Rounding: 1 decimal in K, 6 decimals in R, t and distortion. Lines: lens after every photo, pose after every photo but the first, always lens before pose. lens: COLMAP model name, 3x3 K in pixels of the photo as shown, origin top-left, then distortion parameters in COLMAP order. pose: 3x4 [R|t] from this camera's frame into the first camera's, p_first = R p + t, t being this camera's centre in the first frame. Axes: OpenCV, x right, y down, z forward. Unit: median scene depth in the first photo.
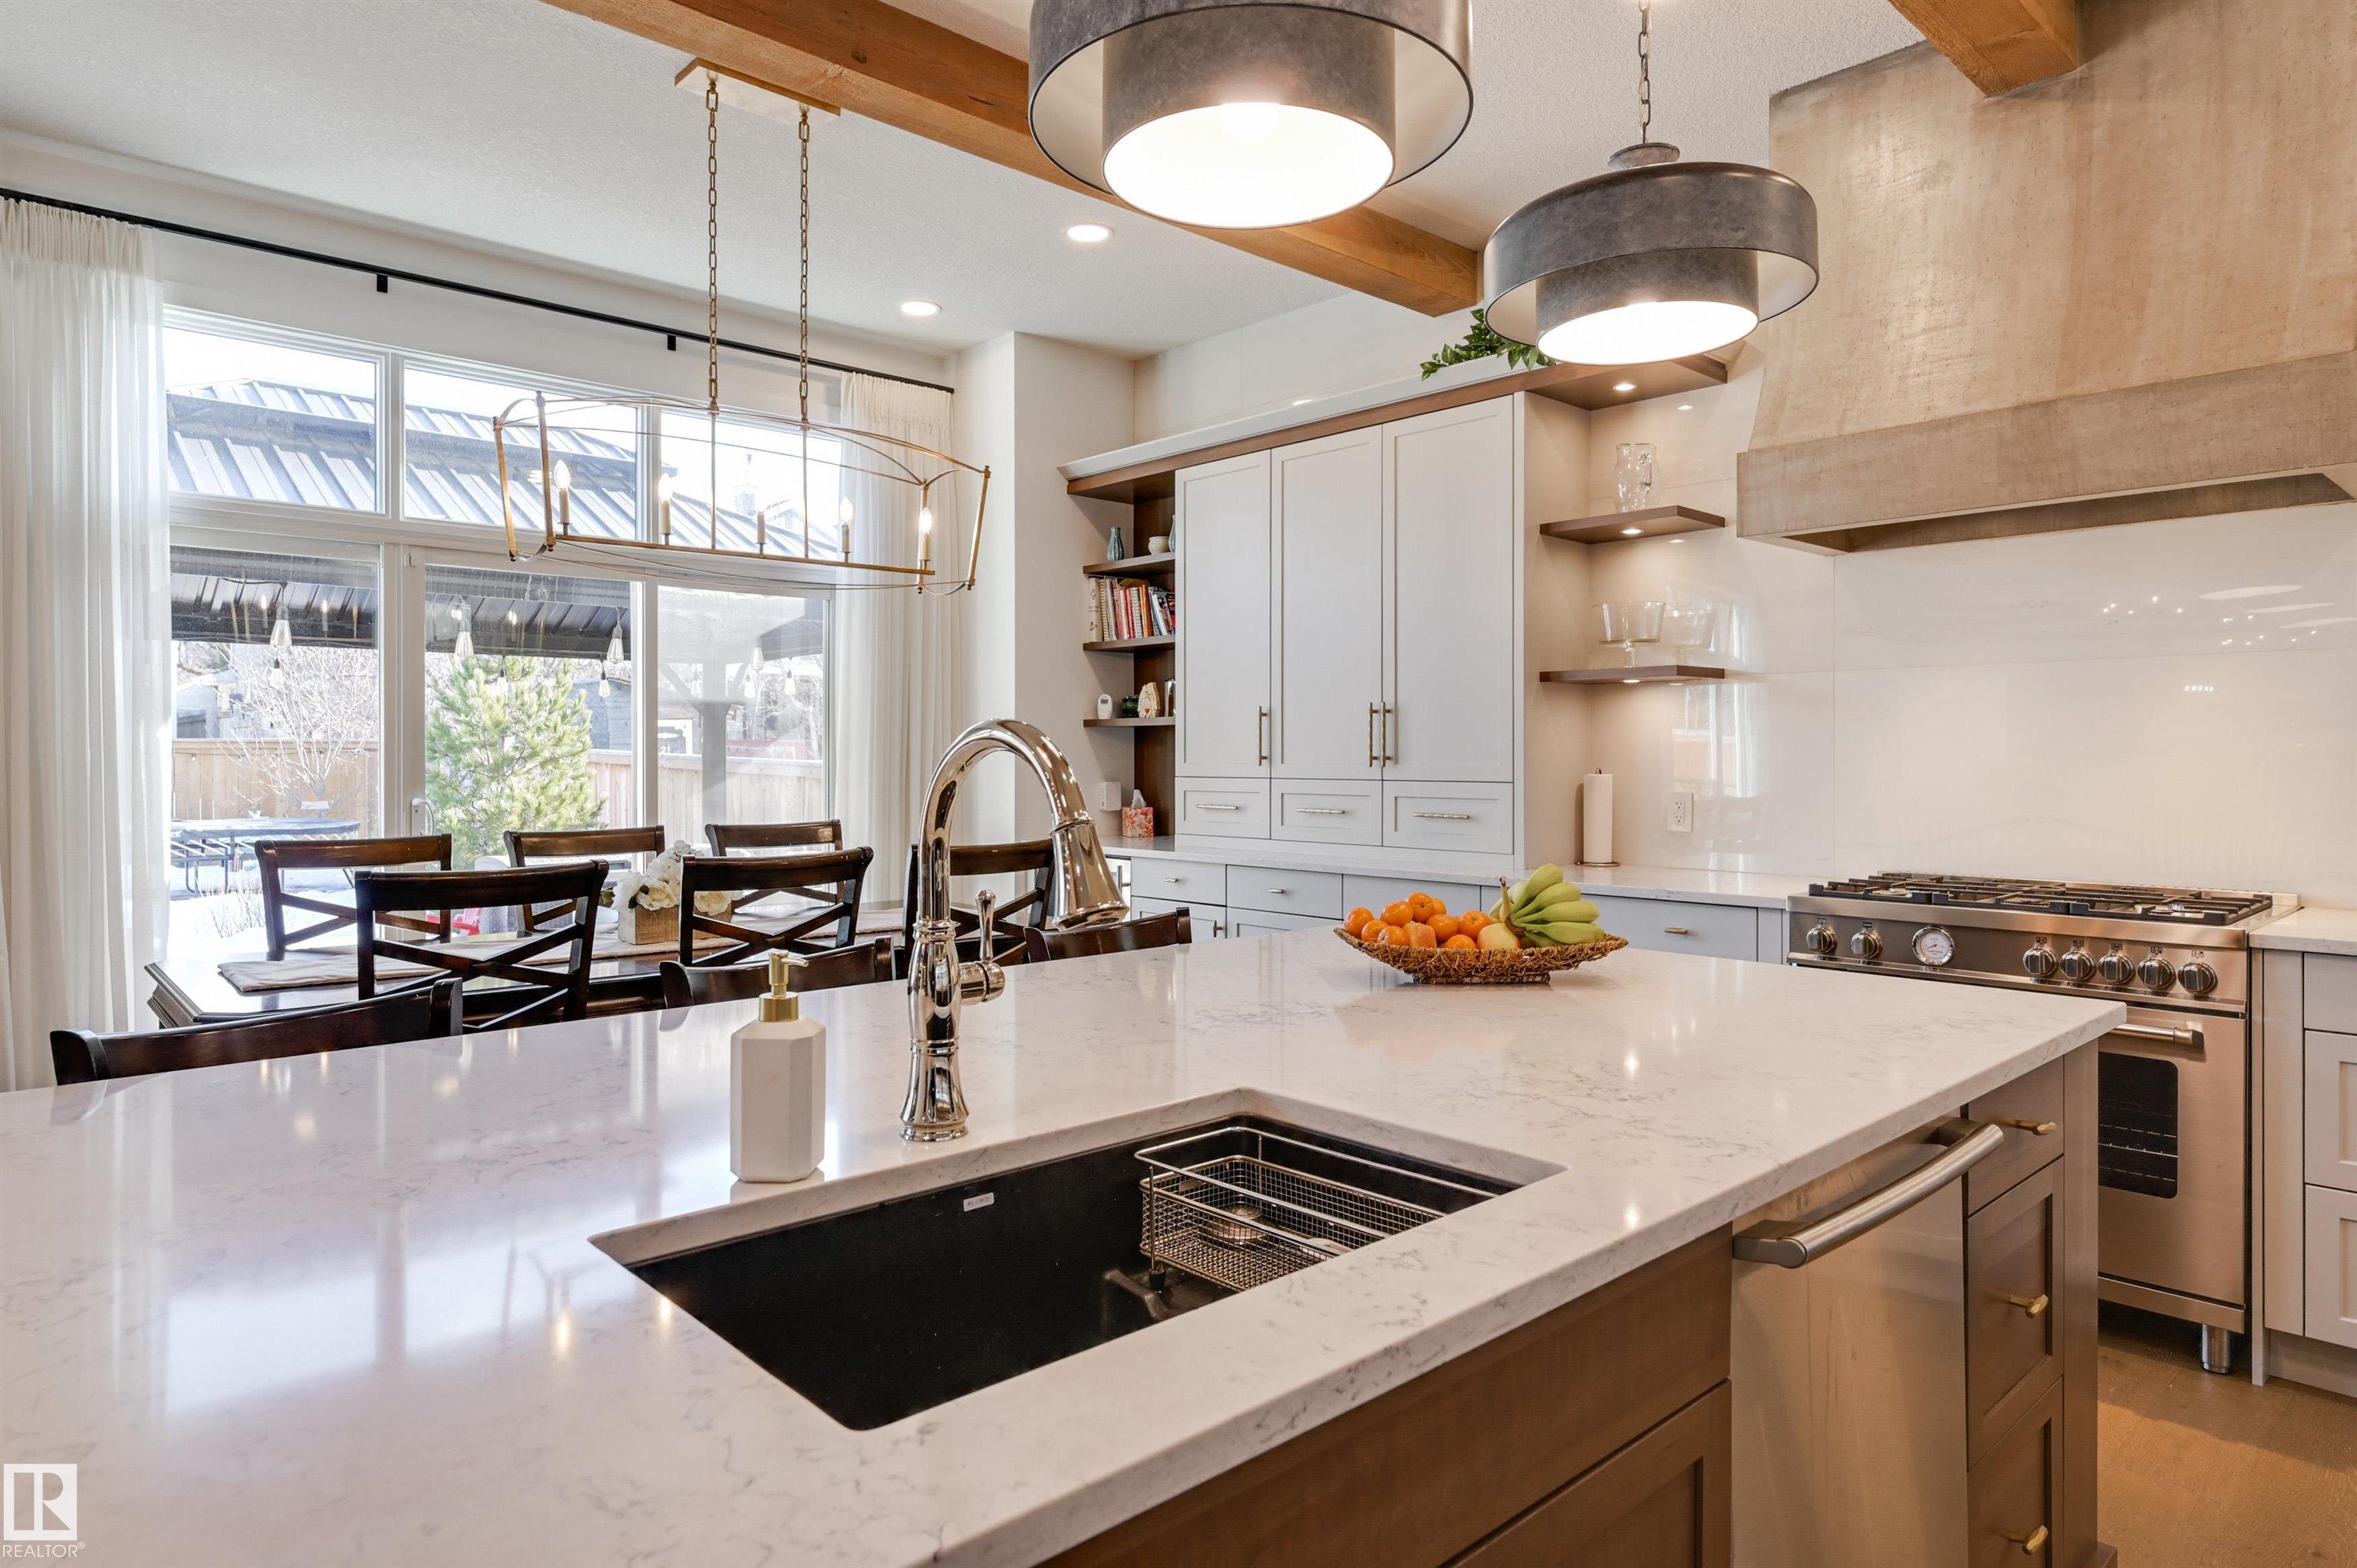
lens RADIAL K [[1403.0, 0, 1175.3], [0, 1403.0, 766.5], [0, 0, 1]] dist [-0.006095, -0.000644]
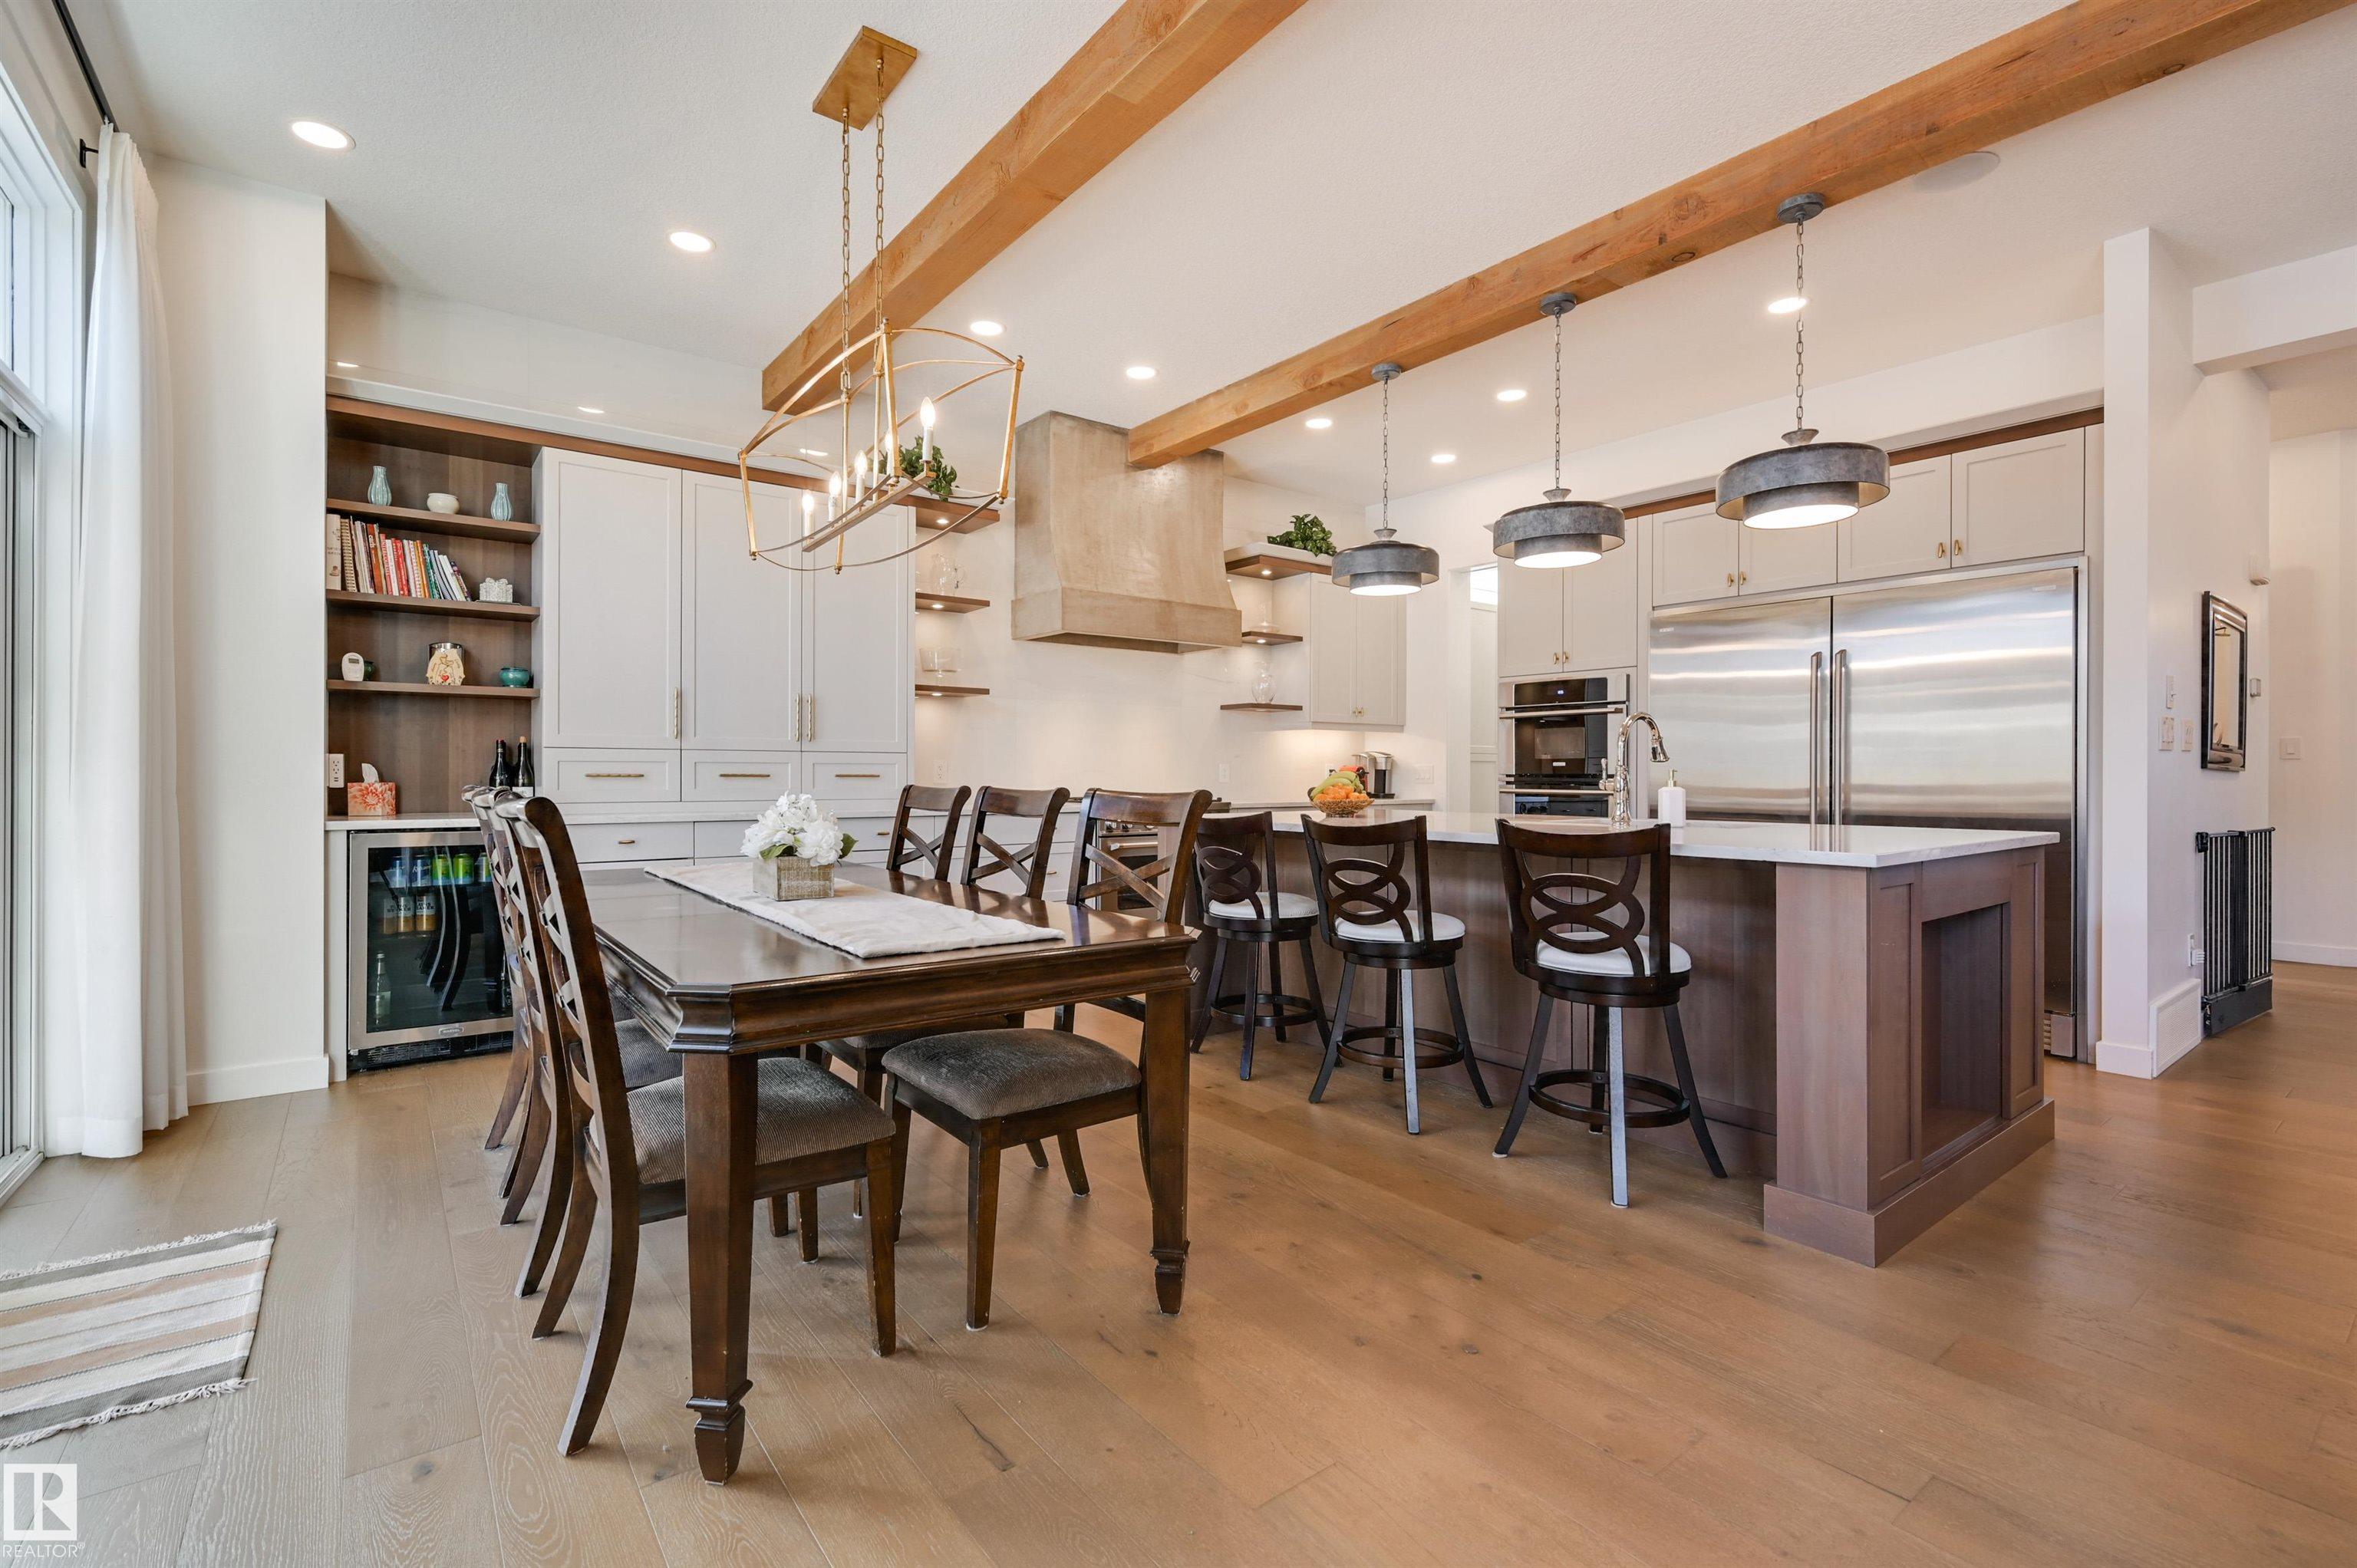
lens RADIAL K [[1037.3, 0, 1174.2], [0, 1037.3, 777.4], [0, 0, 1]] dist [0.003224, 0.000987]
pose [[0.100559, 0.002924, 0.994927, -0.691841], [0.008081, 0.999960, -0.003755, 0.034767], [-0.994898, 0.008417, 0.100531, 0.459927]]
